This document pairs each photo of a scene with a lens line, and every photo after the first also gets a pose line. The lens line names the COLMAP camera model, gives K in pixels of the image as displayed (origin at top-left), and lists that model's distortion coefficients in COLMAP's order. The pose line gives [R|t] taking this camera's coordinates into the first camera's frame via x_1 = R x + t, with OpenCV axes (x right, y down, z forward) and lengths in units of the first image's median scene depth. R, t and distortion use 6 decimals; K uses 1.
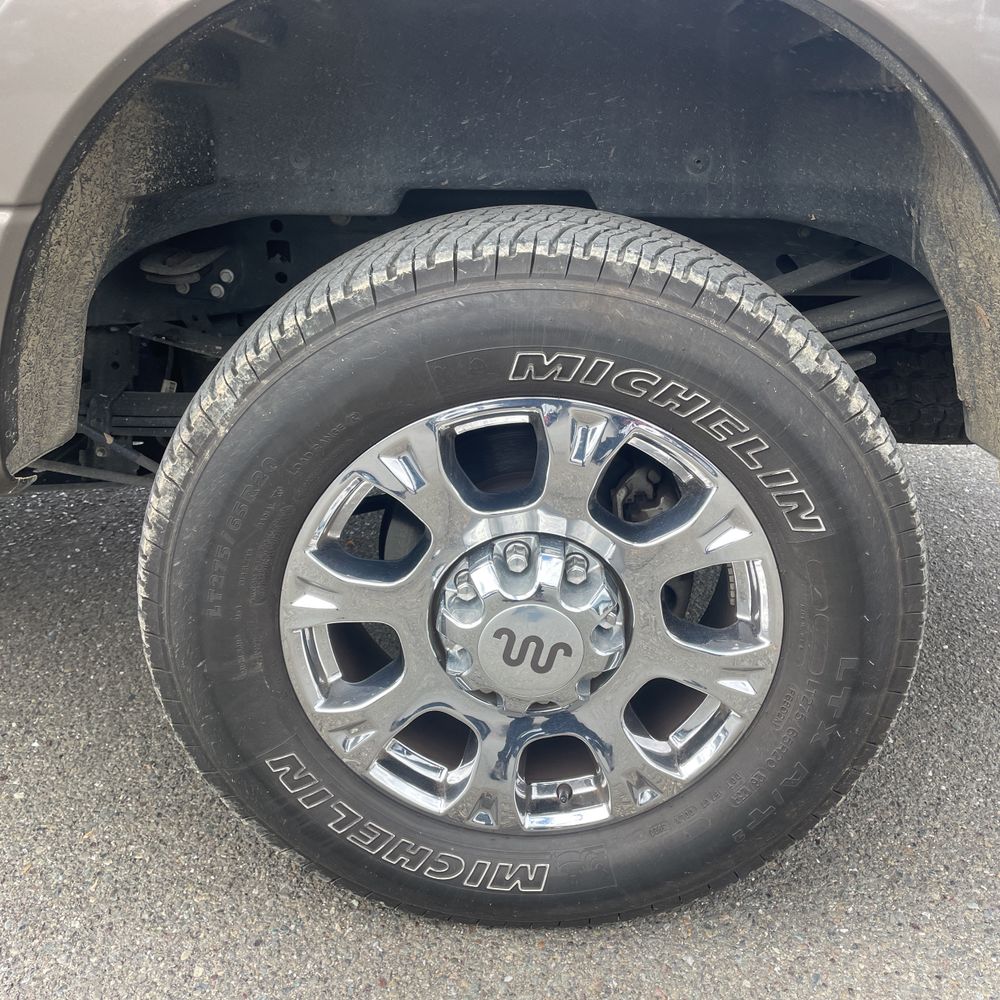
lens RADIAL K [[1045.2, 0, 498.1], [0, 1045.2, 477.6], [0, 0, 1]] dist [0.064781, -0.023000]
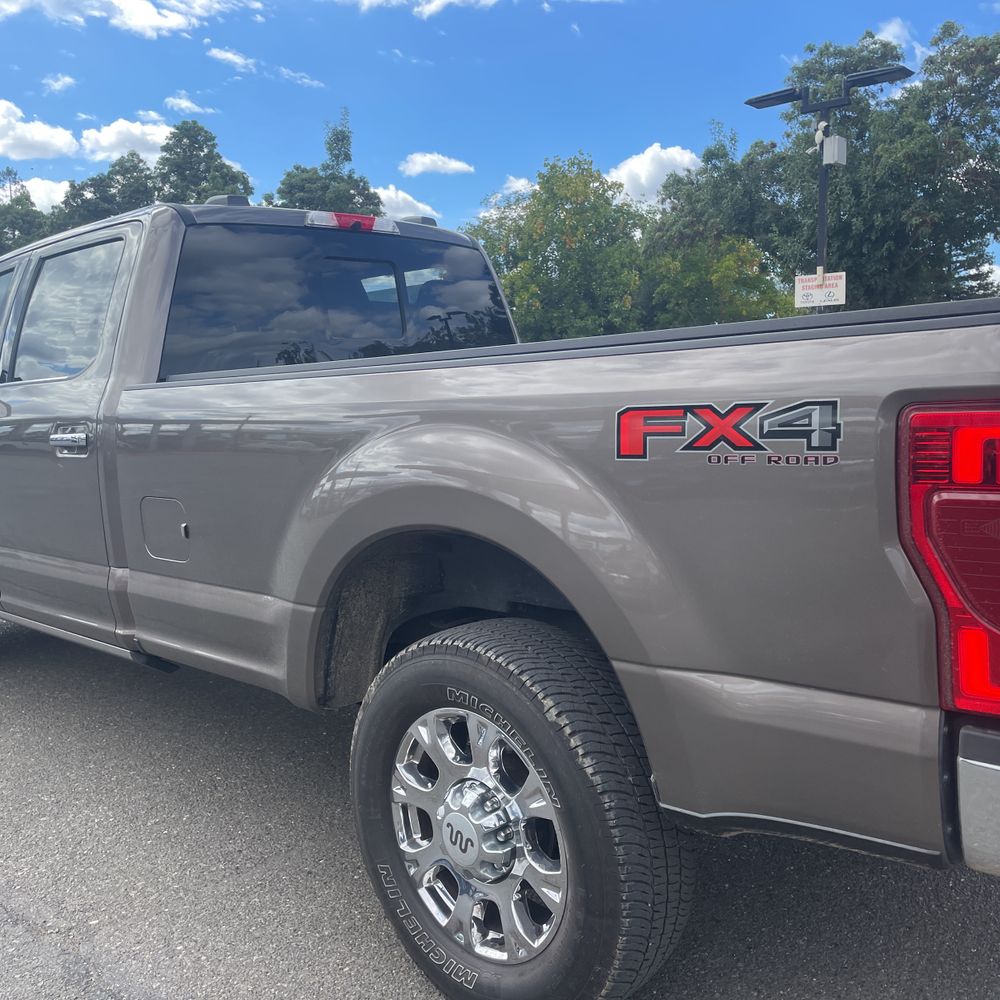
lens RADIAL K [[1045.2, 0, 498.1], [0, 1045.2, 477.6], [0, 0, 1]] dist [0.064781, -0.023000]
pose [[0.715786, 0.022747, -0.697949, 1.478243], [-0.218697, 0.956493, -0.193112, -0.124047], [0.663191, 0.290866, 0.689619, -0.550043]]
